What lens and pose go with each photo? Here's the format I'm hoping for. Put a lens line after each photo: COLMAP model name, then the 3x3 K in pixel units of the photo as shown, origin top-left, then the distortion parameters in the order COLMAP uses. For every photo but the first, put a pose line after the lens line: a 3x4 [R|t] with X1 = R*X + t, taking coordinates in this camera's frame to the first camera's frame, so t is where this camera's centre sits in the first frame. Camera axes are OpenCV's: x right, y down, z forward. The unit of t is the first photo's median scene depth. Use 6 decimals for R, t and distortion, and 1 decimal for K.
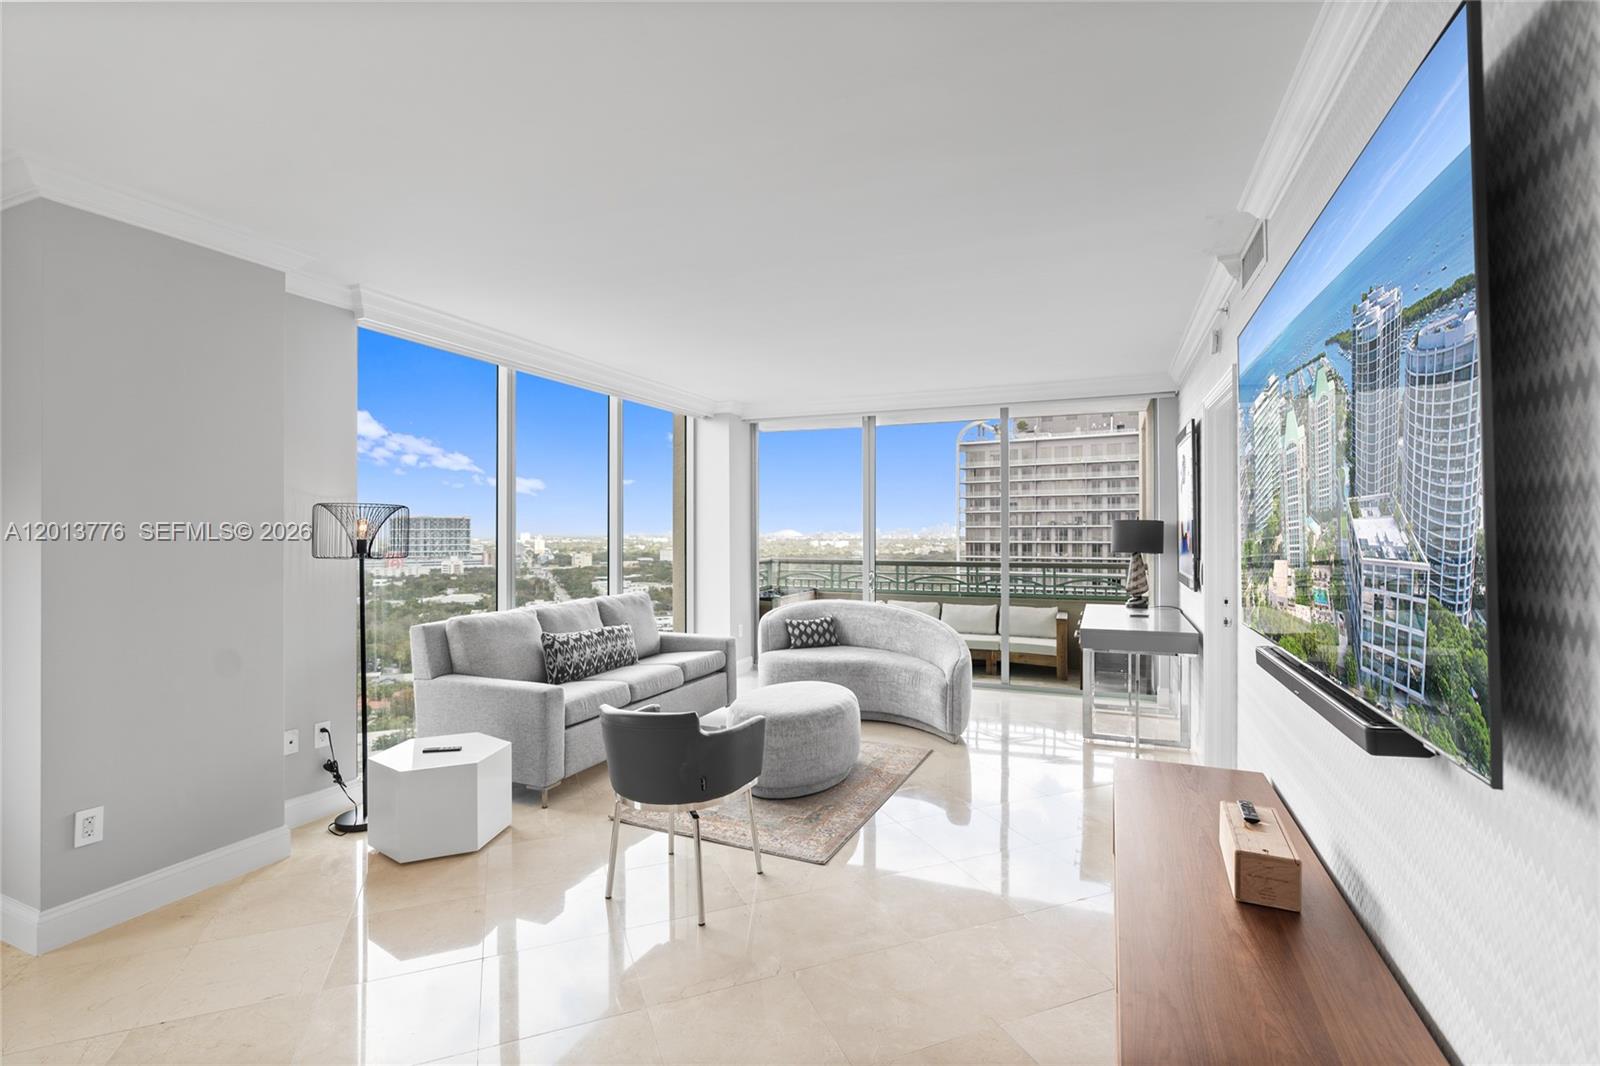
lens RADIAL K [[727.7, 0, 797.2], [0, 727.7, 532.8], [0, 0, 1]] dist [-0.008972, 0.004414]
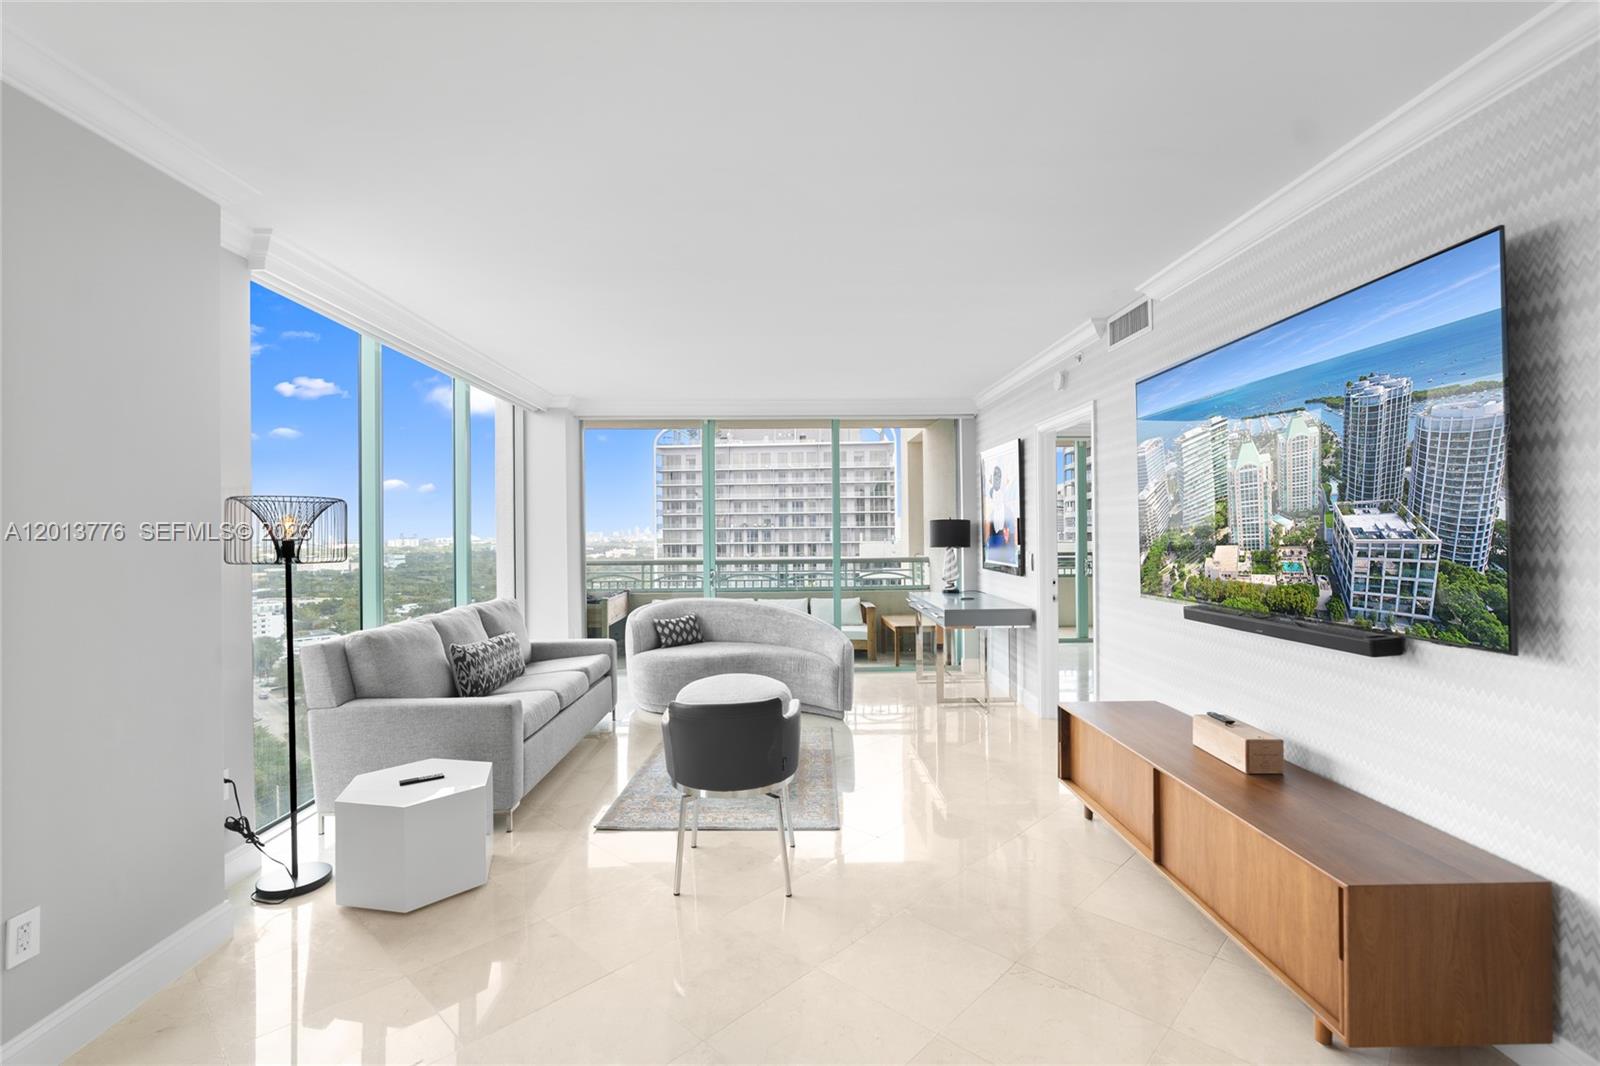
lens RADIAL K [[727.7, 0, 800.7], [0, 727.7, 532.1], [0, 0, 1]] dist [-0.008972, 0.004414]
pose [[0.911712, -0.006431, 0.410779, -0.241628], [0.008266, 0.999962, -0.002691, 0.003540], [-0.410746, 0.005849, 0.911731, 0.006731]]
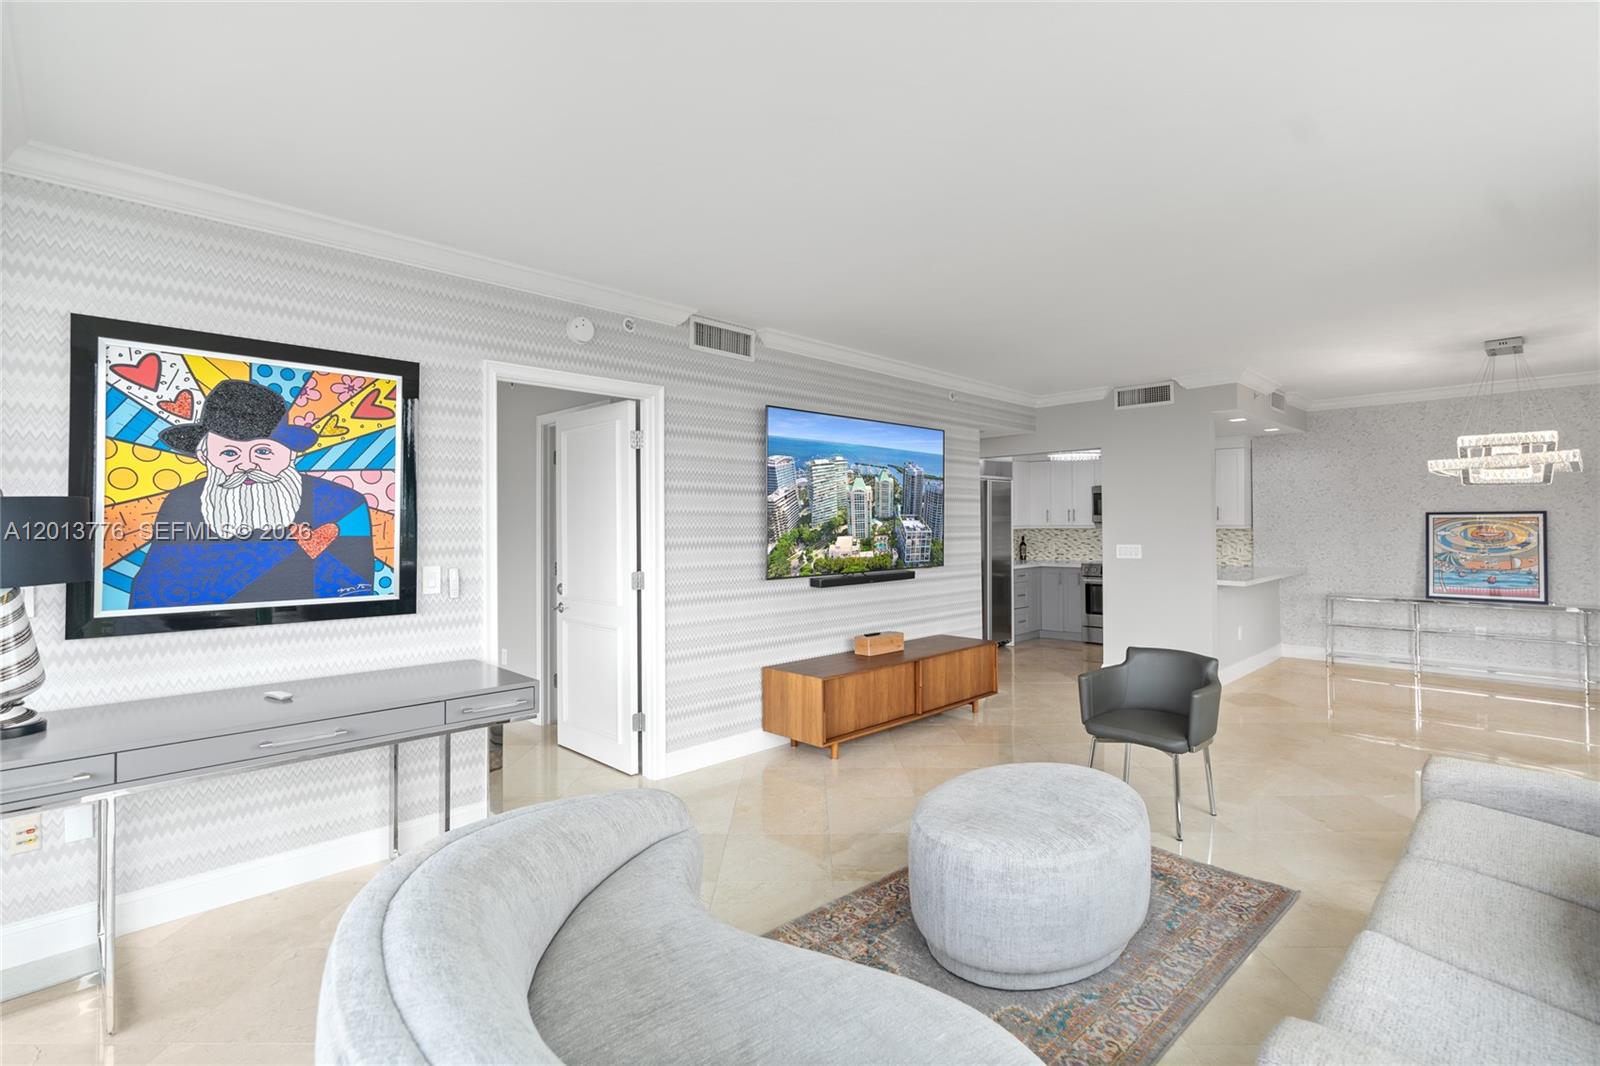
lens RADIAL K [[727.7, 0, 806.7], [0, 727.7, 514.8], [0, 0, 1]] dist [-0.008972, 0.004414]
pose [[-0.927008, 0.013195, 0.374809, -0.034393], [0.008336, 0.999859, -0.014584, 0.001013], [-0.374949, -0.010395, -0.926987, 1.139578]]
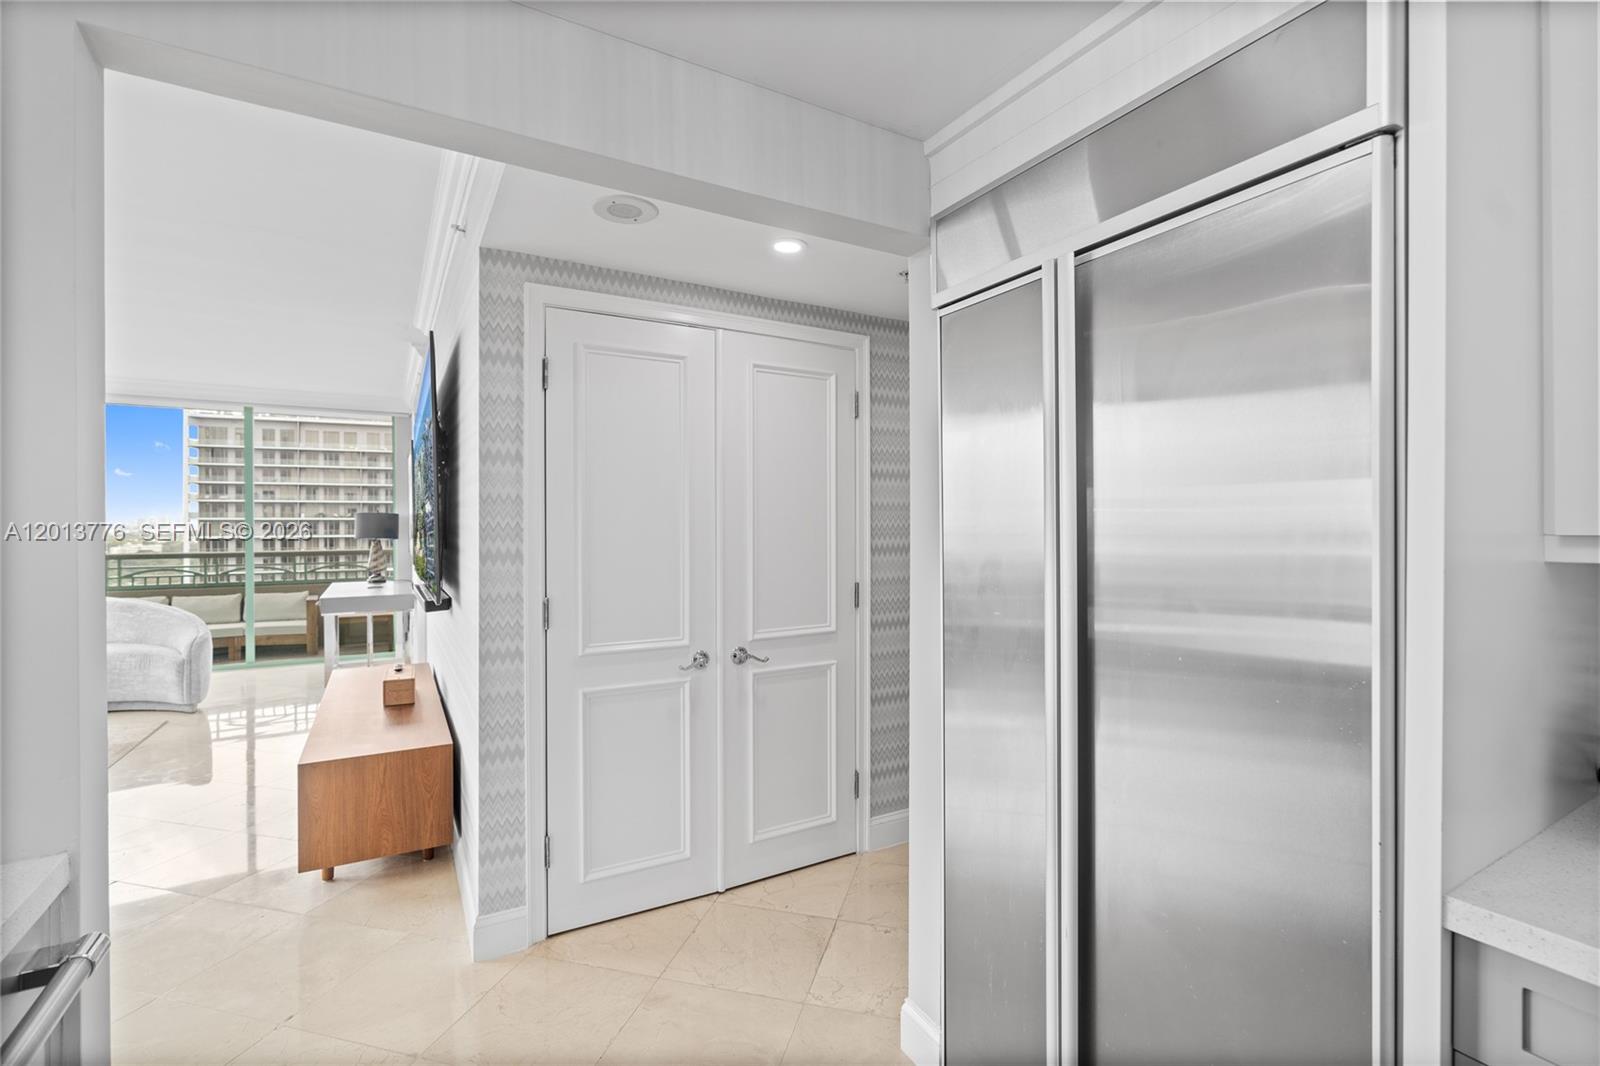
lens RADIAL K [[727.7, 0, 801.5], [0, 727.7, 524.5], [0, 0, 1]] dist [-0.008972, 0.004414]
pose [[0.604085, 0.001486, 0.796919, -0.081550], [0.000776, 0.999997, -0.002453, 0.006495], [-0.796920, 0.002101, 0.604082, -0.321333]]
